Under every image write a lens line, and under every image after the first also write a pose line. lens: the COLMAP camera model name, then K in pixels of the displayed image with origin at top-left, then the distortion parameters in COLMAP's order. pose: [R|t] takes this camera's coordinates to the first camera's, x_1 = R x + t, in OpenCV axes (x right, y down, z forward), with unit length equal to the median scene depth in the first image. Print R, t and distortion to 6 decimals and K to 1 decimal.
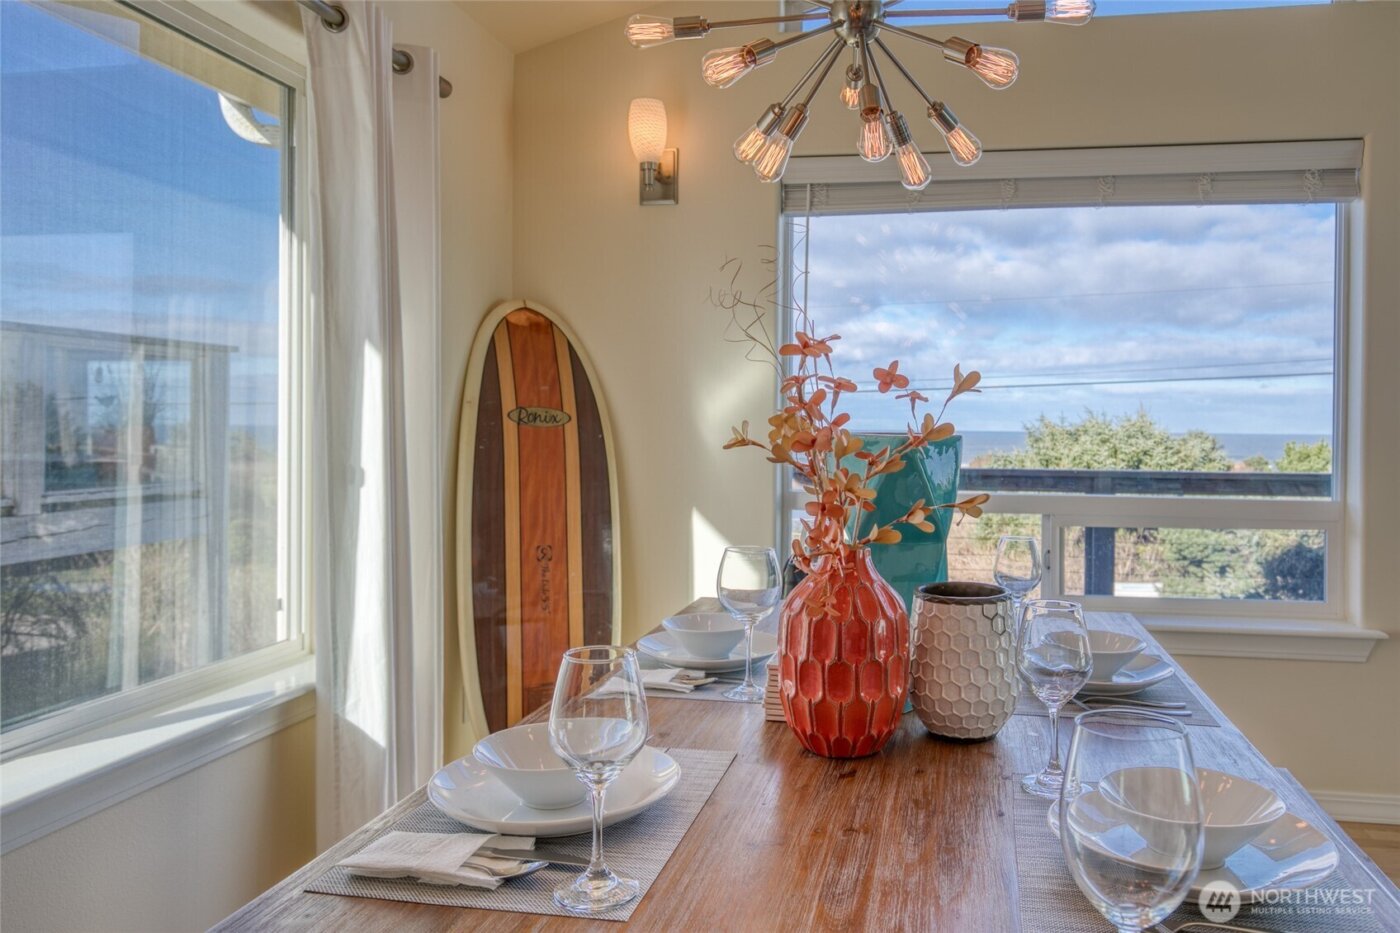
lens RADIAL K [[1019.9, 0, 775.4], [0, 1019.9, 417.3], [0, 0, 1]] dist [-0.001816, 0.000332]
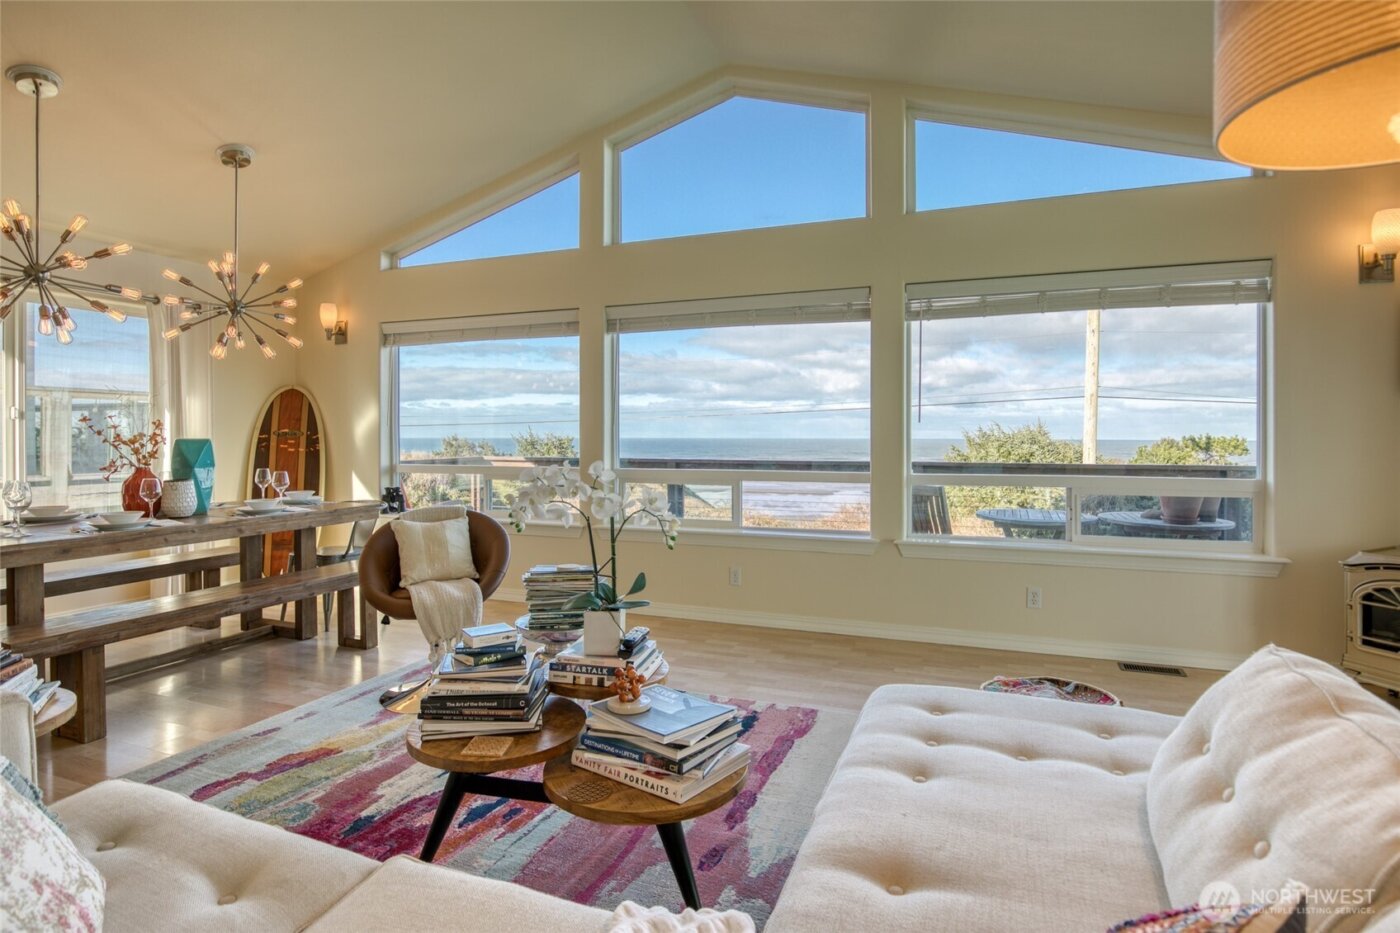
lens RADIAL K [[729.8, 0, 723.6], [0, 729.8, 441.6], [0, 0, 1]] dist [-0.004117, -0.000419]
pose [[0.979020, -0.005409, -0.203690, 0.812710], [0.008283, 0.999878, 0.013263, 0.003268], [0.203594, -0.014672, 0.978946, -0.359331]]
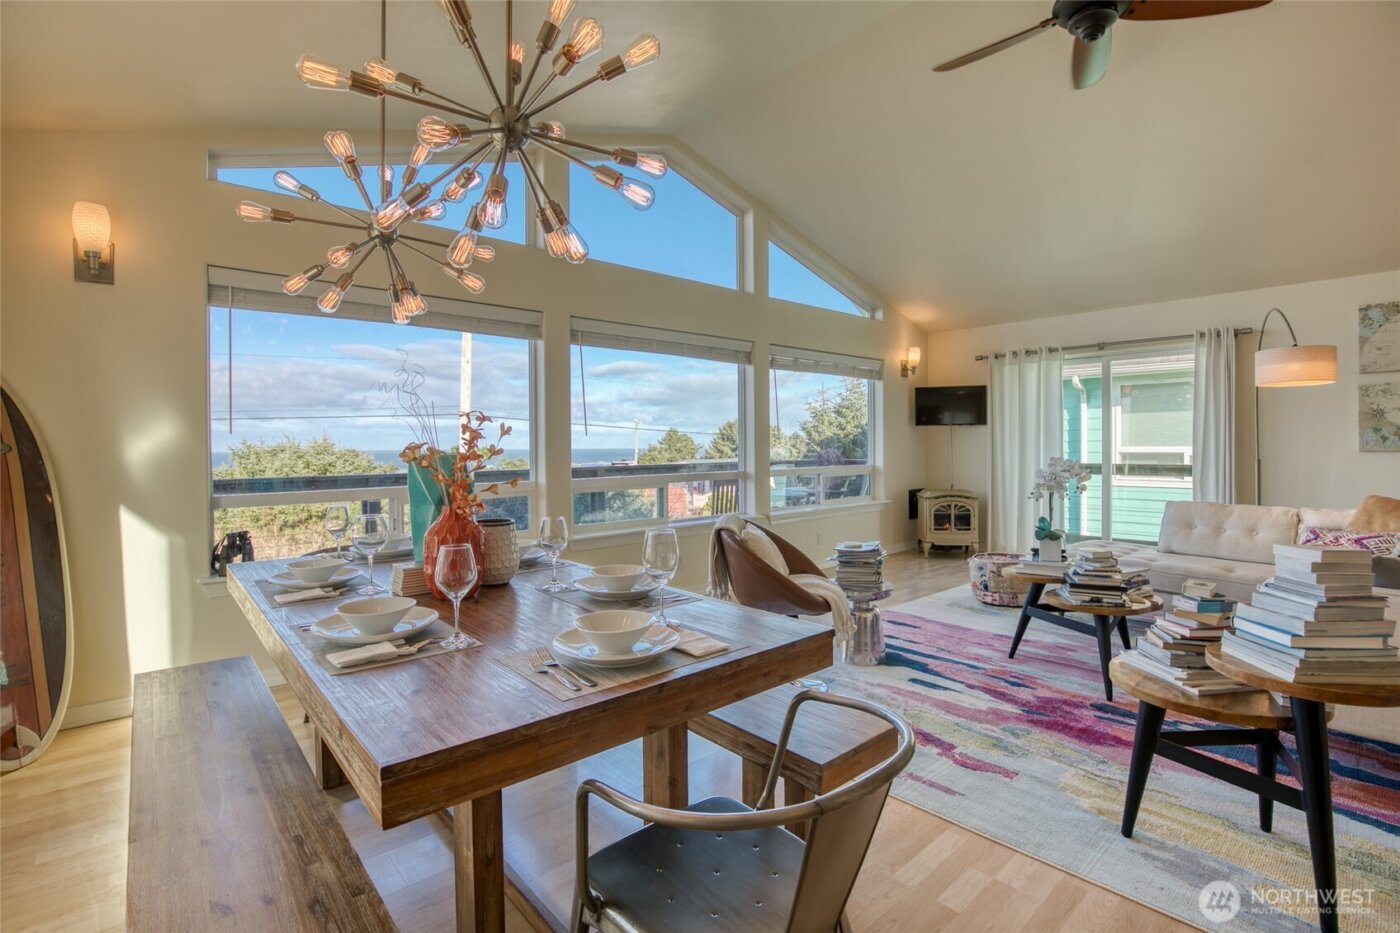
lens RADIAL K [[653.0, 0, 692.6], [0, 653.0, 444.7], [0, 0, 1]] dist [-0.014250, 0.000292]
pose [[0.633397, -0.012853, 0.773720, -0.199511], [0.006780, 0.999916, 0.011060, -0.004504], [-0.773797, -0.001760, 0.633431, -0.081746]]
